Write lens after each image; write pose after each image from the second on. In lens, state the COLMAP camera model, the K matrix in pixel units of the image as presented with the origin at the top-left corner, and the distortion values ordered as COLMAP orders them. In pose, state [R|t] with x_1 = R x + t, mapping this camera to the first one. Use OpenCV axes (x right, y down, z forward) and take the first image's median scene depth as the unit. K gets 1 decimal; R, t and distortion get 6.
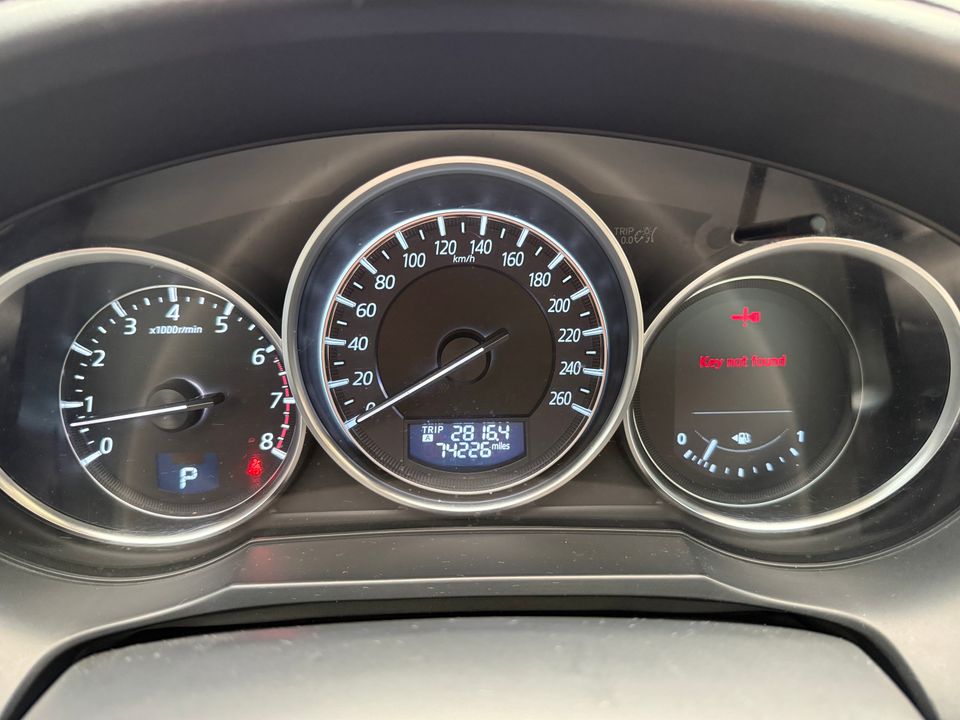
lens RADIAL K [[681.2, 0, 478.6], [0, 681.2, 359.7], [0, 0, 1]] dist [0.009376, -0.020349]
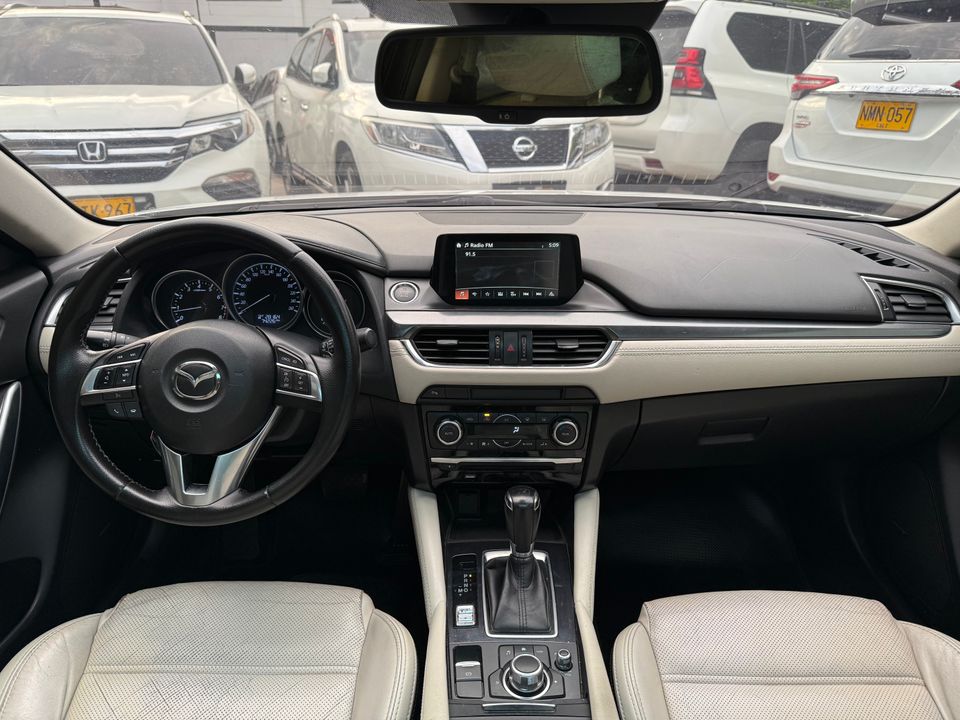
lens RADIAL K [[681.2, 0, 478.4], [0, 681.2, 360.4], [0, 0, 1]] dist [0.009376, -0.020349]
pose [[0.999668, 0.015894, -0.020295, 1.381159], [-0.016509, 0.999398, -0.030503, 0.492362], [0.019798, 0.030828, 0.999329, -3.183731]]
